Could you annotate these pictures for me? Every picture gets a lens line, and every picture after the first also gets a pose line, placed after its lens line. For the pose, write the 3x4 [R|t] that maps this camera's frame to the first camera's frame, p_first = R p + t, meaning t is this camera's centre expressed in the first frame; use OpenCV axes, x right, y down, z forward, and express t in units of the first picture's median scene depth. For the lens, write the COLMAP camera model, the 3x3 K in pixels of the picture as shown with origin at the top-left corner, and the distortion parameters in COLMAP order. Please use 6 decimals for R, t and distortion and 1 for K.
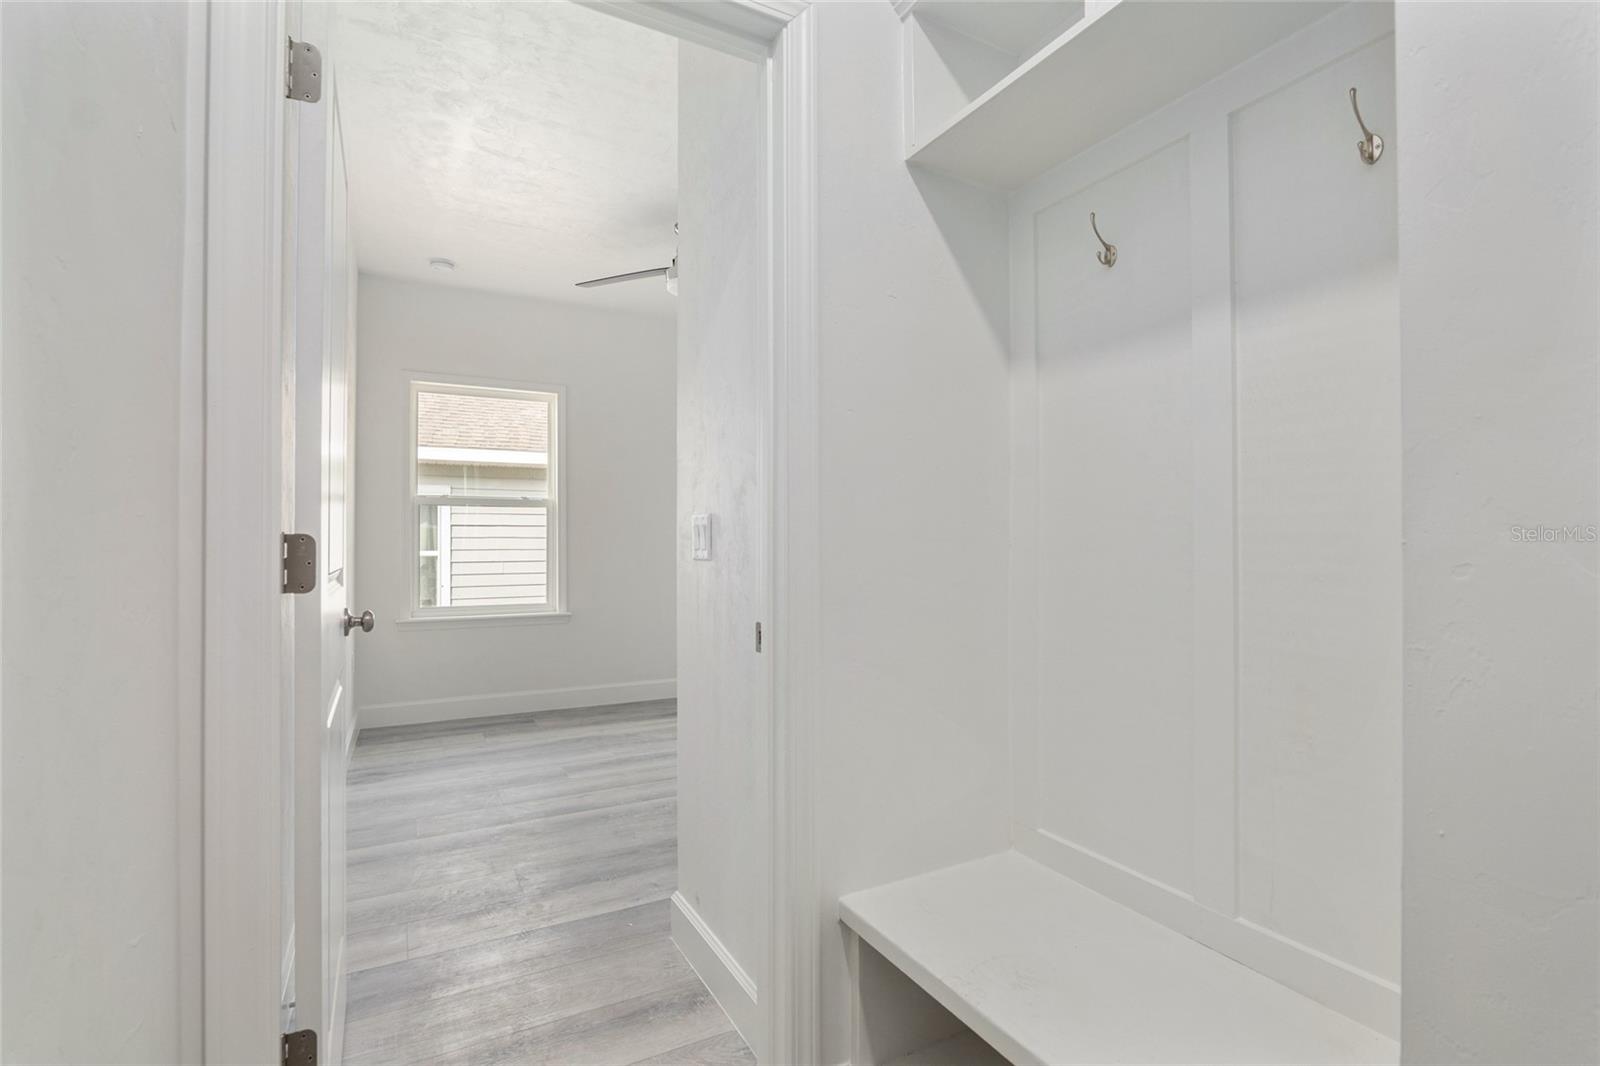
lens RADIAL K [[767.9, 0, 783.4], [0, 767.9, 526.3], [0, 0, 1]] dist [-0.011044, 0.003021]
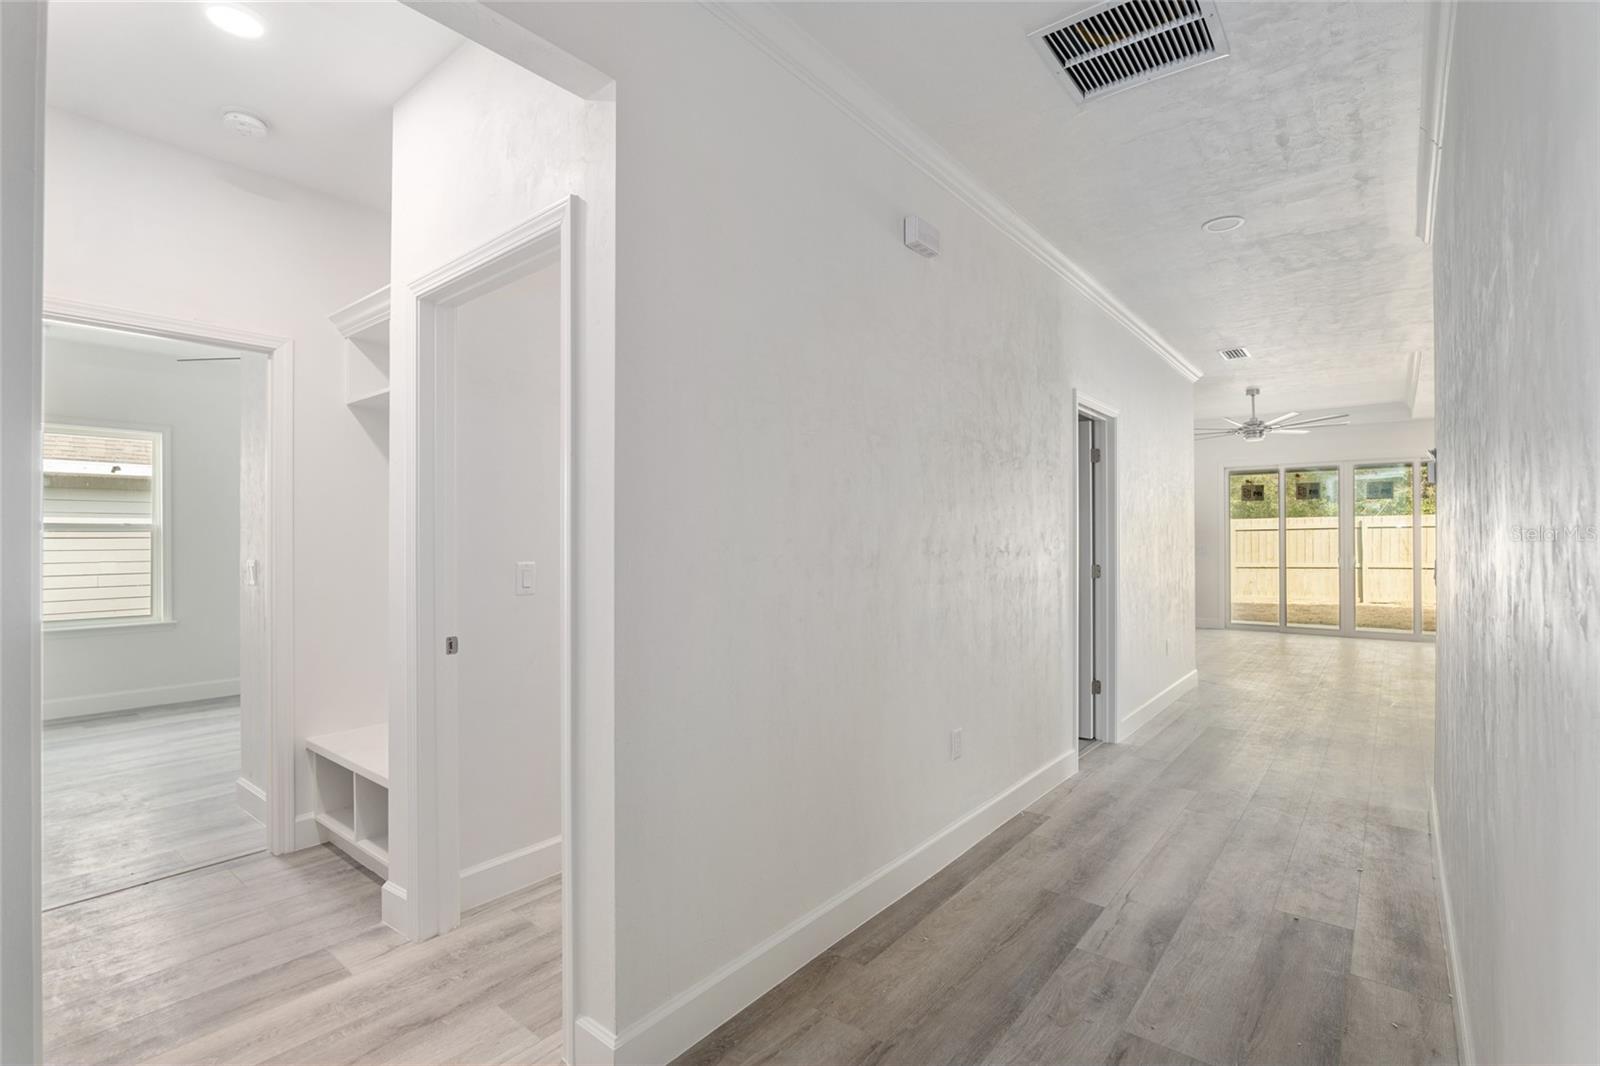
lens RADIAL K [[767.9, 0, 793.7], [0, 767.9, 535.1], [0, 0, 1]] dist [-0.011044, 0.003021]
pose [[0.922593, 0.004307, 0.385752, 0.285028], [-0.008751, 0.999914, 0.009767, -0.077176], [-0.385676, -0.012387, 0.922551, -0.874665]]
